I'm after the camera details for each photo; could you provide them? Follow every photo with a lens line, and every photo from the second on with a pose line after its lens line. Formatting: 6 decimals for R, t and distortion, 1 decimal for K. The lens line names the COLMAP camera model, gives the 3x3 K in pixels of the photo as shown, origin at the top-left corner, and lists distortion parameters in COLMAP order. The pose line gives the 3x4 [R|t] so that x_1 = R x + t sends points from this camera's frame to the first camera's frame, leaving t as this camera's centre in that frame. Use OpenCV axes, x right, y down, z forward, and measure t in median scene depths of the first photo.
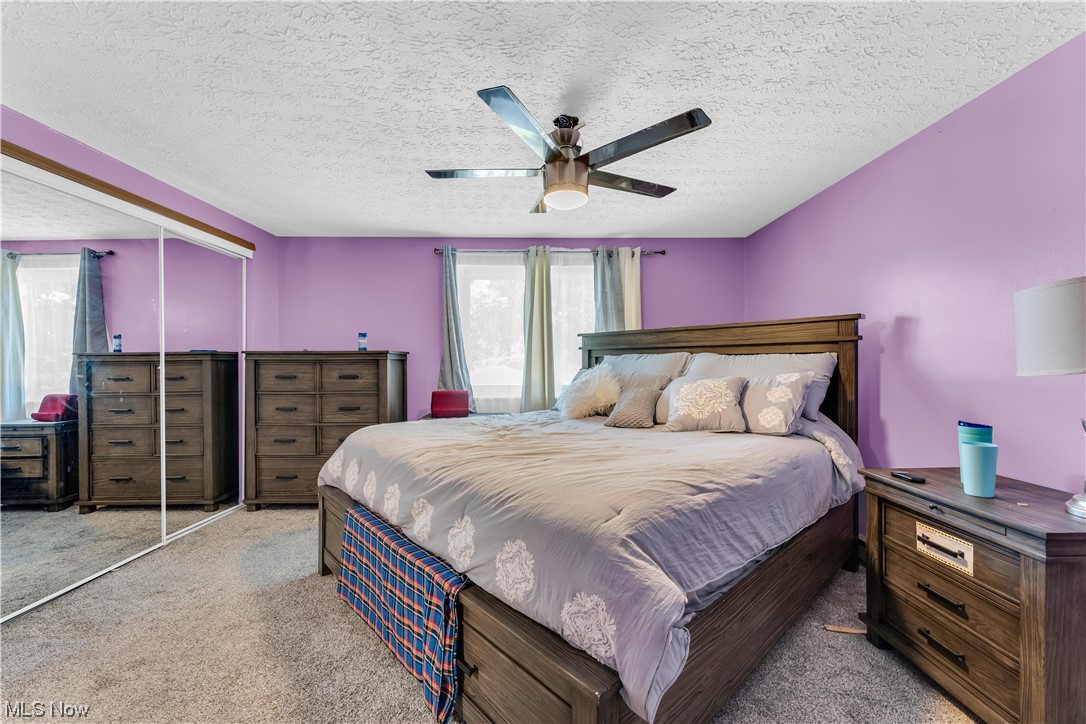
lens RADIAL K [[438.6, 0, 543.6], [0, 438.6, 362.9], [0, 0, 1]] dist [0.003225, 0.000017]
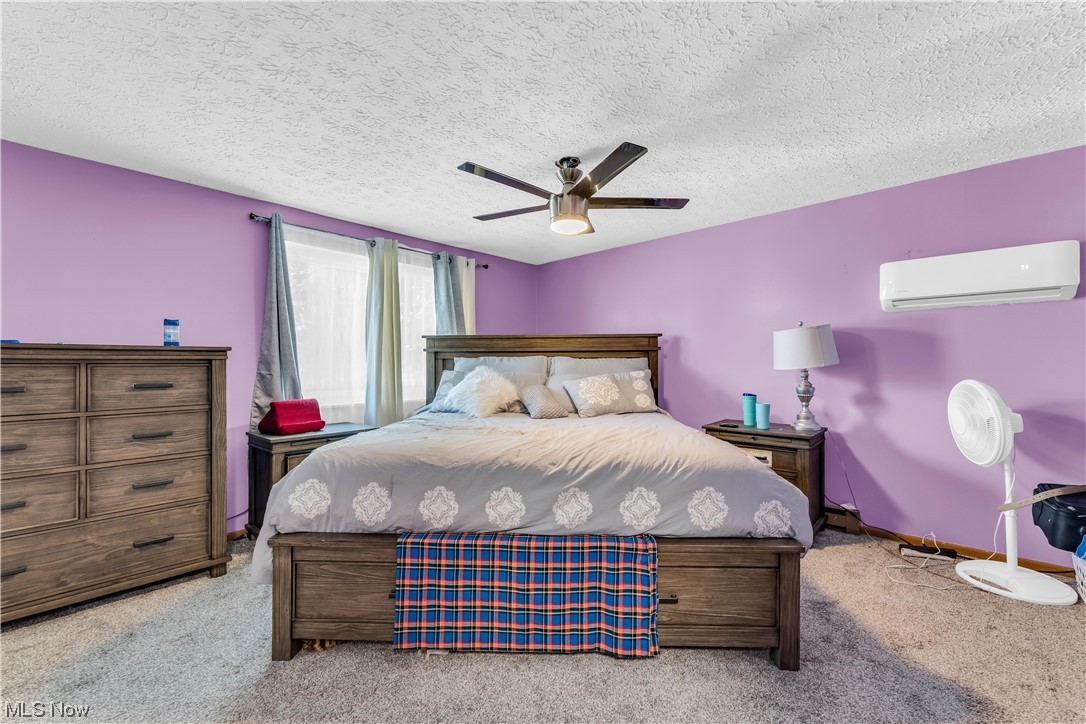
lens RADIAL K [[438.6, 0, 543.6], [0, 438.6, 360.4], [0, 0, 1]] dist [0.003225, 0.000017]
pose [[0.696381, 0.007210, 0.717636, -0.507531], [0.002644, 0.999917, -0.012612, 0.003730], [-0.717667, 0.010681, 0.696305, 0.135045]]
